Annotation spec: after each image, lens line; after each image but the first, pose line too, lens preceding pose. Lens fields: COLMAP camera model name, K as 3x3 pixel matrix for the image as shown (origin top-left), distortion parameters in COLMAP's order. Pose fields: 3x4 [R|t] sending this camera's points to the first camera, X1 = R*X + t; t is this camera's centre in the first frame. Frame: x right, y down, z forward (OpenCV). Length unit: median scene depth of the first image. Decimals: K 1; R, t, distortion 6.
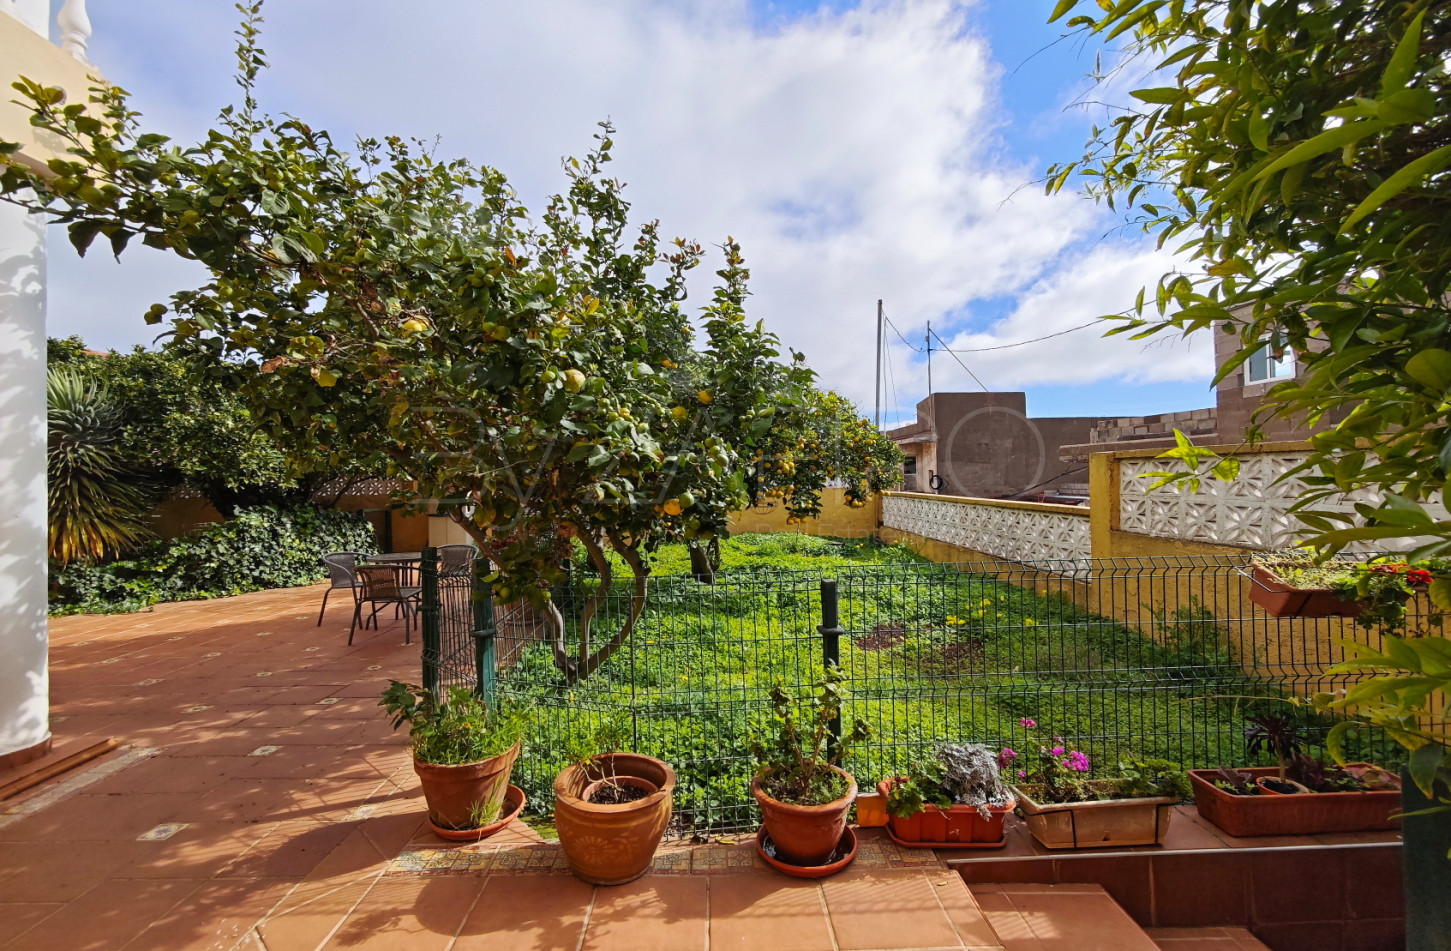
lens RADIAL K [[634.7, 0, 725.5], [0, 634.7, 464.2], [0, 0, 1]] dist [0.002226, -0.000138]
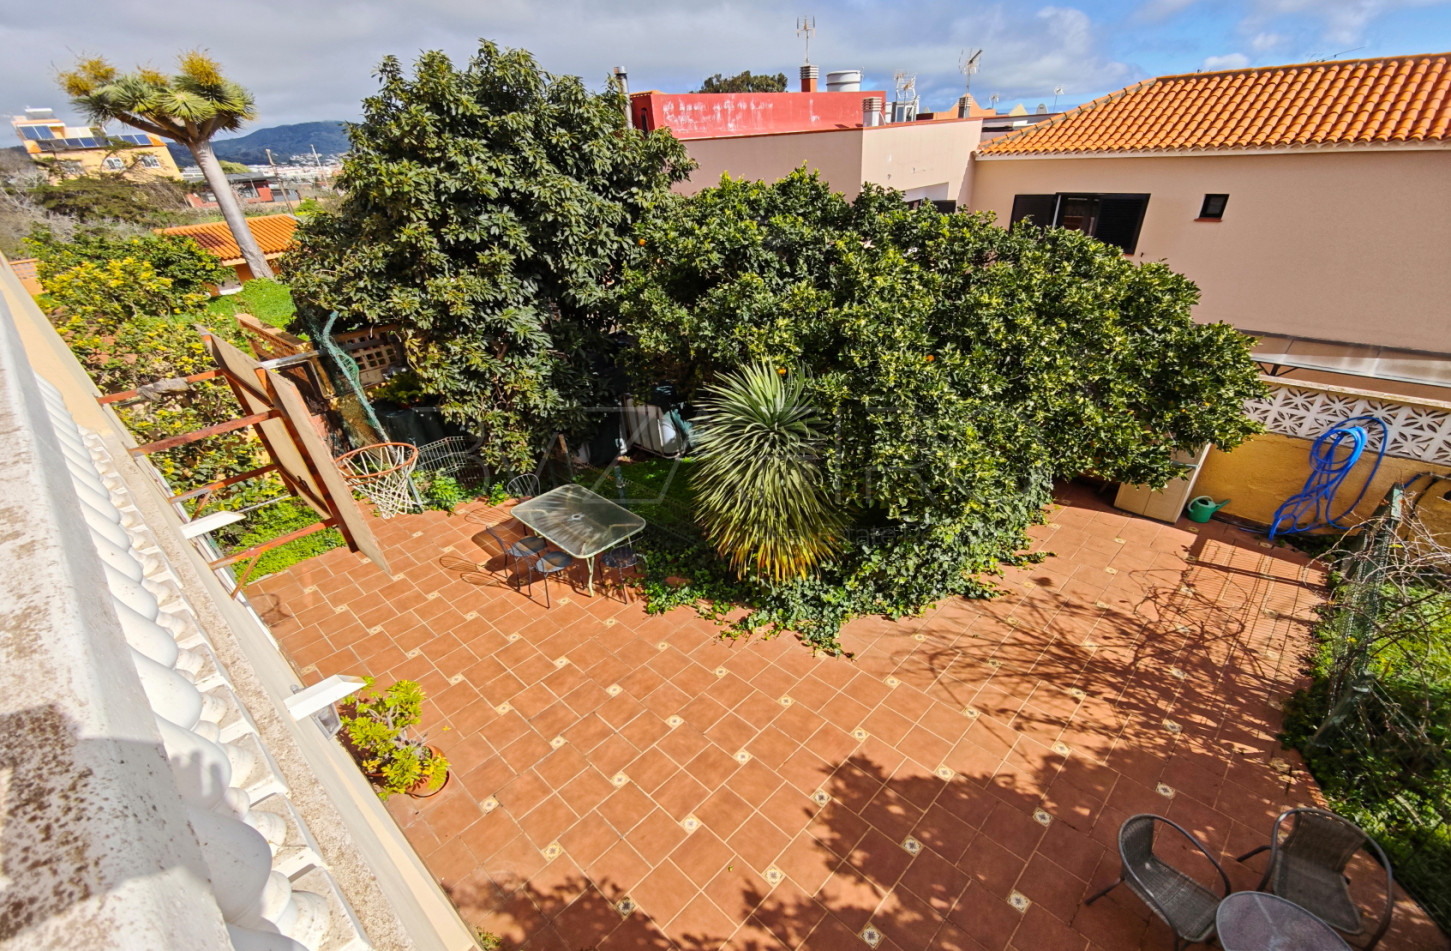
lens RADIAL K [[596.0, 0, 720.2], [0, 596.0, 521.6], [0, 0, 1]] dist [-0.002051, -0.000297]
pose [[0.722114, 0.362298, -0.589315, -0.606620], [0.088992, 0.796159, 0.598508, -0.427810], [0.686027, -0.484635, 0.542675, 0.505304]]
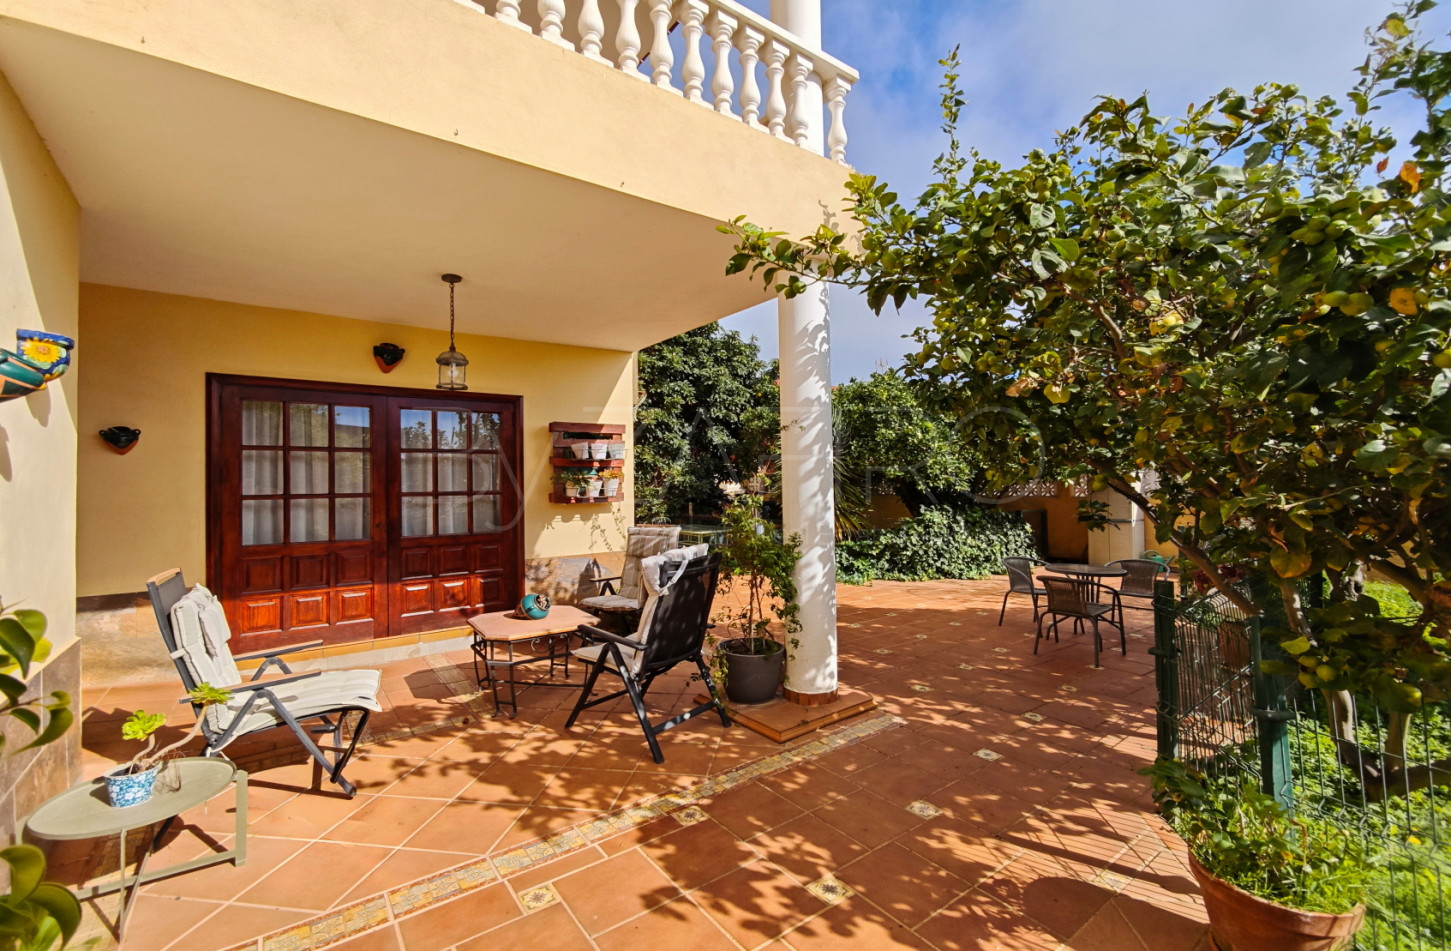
lens RADIAL K [[622.5, 0, 722.9], [0, 622.5, 472.8], [0, 0, 1]] dist [-0.002436, 0.000403]
pose [[0.596401, -0.000899, -0.802686, -0.077193], [0.017974, 0.999764, 0.012235, -0.016027], [0.802485, -0.021725, 0.596276, 0.021313]]
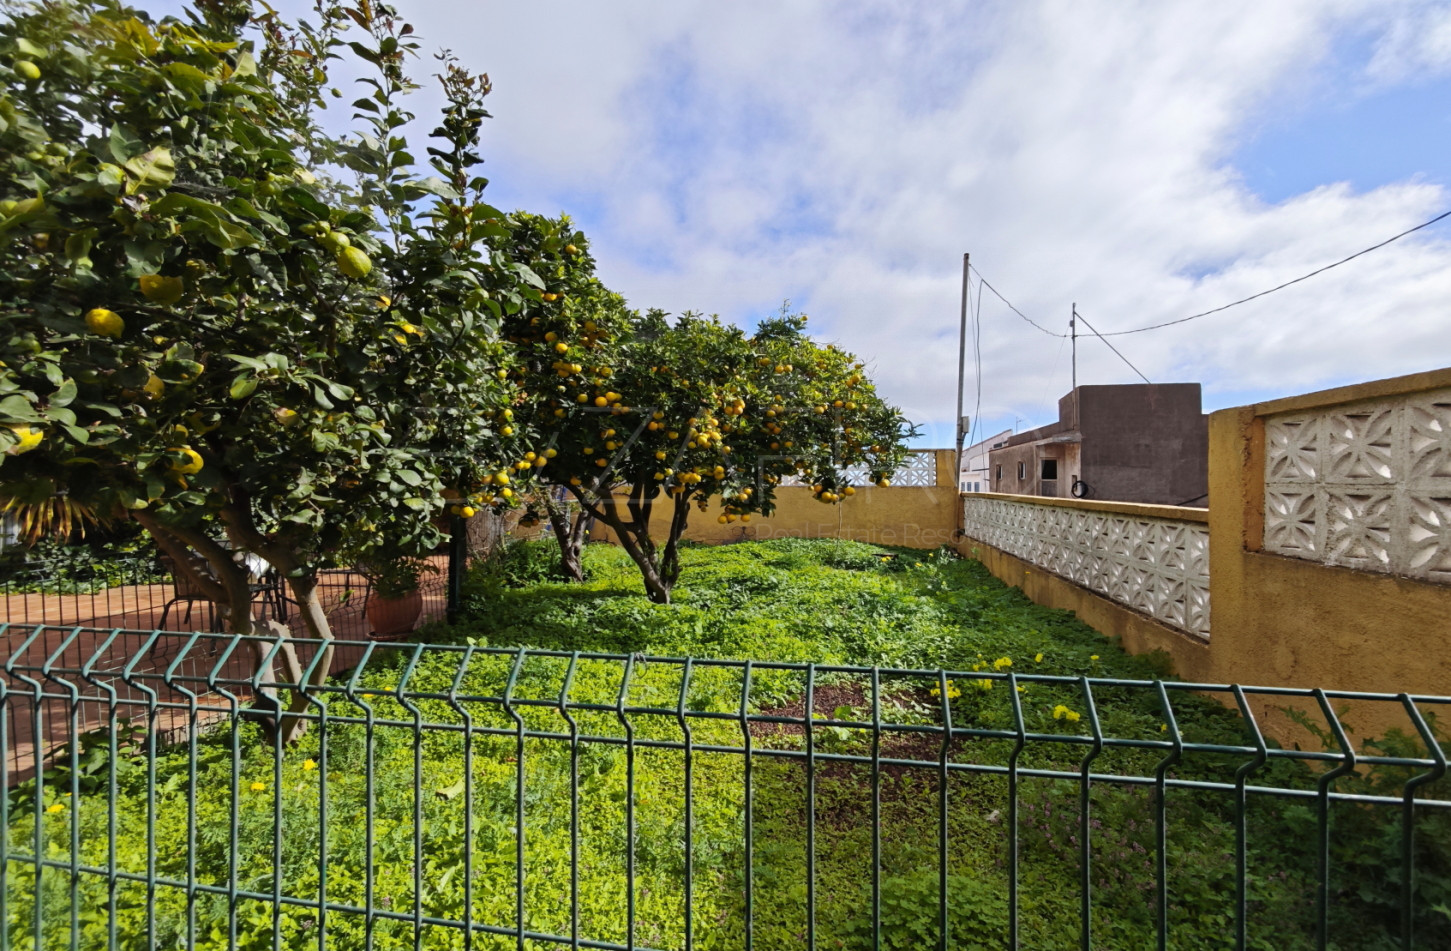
lens RADIAL K [[622.5, 0, 722.9], [0, 622.5, 472.8], [0, 0, 1]] dist [-0.002436, 0.000403]
pose [[0.974208, 0.013183, -0.225266, 0.221549], [-0.012068, 0.999907, 0.006326, 0.030550], [0.225328, -0.003444, 0.974277, 0.292065]]
